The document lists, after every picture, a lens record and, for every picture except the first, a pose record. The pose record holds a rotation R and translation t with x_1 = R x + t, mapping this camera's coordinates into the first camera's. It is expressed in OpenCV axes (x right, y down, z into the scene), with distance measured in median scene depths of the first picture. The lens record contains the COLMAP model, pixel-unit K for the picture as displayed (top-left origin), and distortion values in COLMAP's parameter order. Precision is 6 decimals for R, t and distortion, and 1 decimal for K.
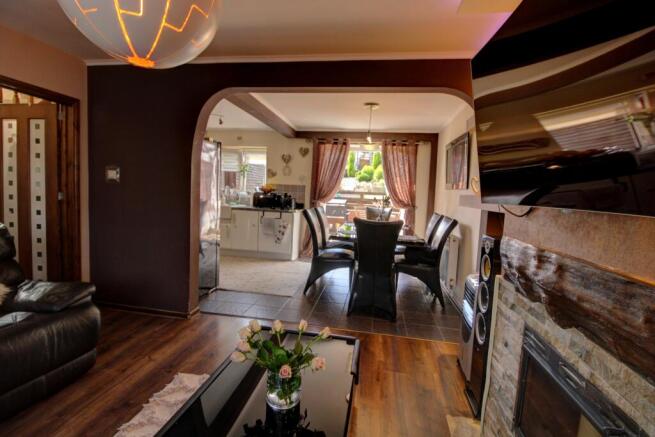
lens RADIAL K [[307.2, 0, 329.6], [0, 307.2, 213.5], [0, 0, 1]] dist [-0.000175, -0.011874]
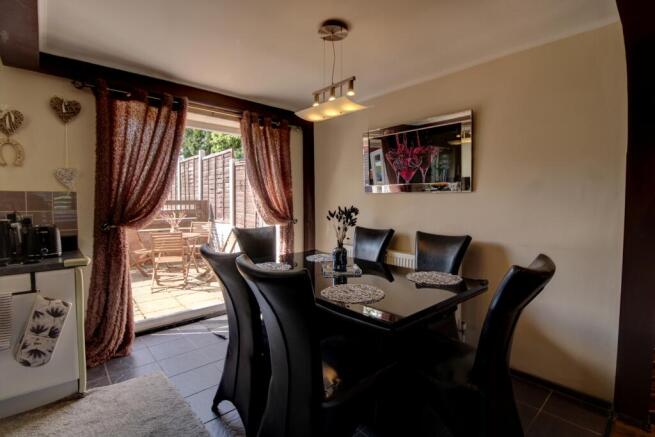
lens RADIAL K [[307.2, 0, 329.6], [0, 307.2, 213.5], [0, 0, 1]] dist [-0.000175, -0.011874]
pose [[0.620202, -0.076555, 0.780698, -0.196416], [0.087771, 0.995749, 0.027916, -0.045762], [-0.779516, 0.051209, 0.624285, 0.494059]]
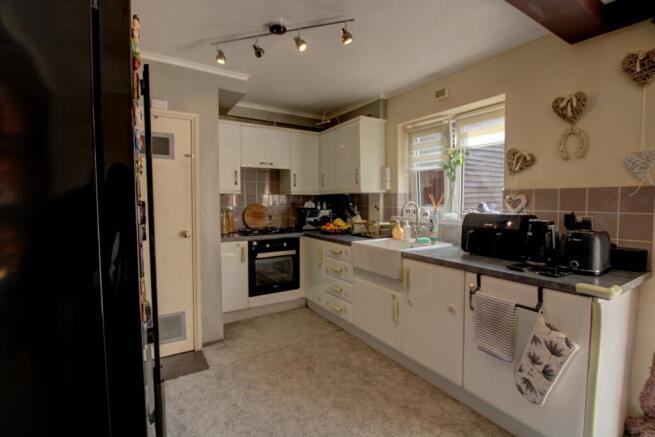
lens RADIAL K [[307.2, 0, 329.6], [0, 307.2, 213.5], [0, 0, 1]] dist [-0.000175, -0.011874]
pose [[0.662455, -0.016237, -0.748926, -0.071548], [-0.023239, 0.998838, -0.042210, -0.050267], [0.748741, 0.045366, 0.661308, 0.624475]]
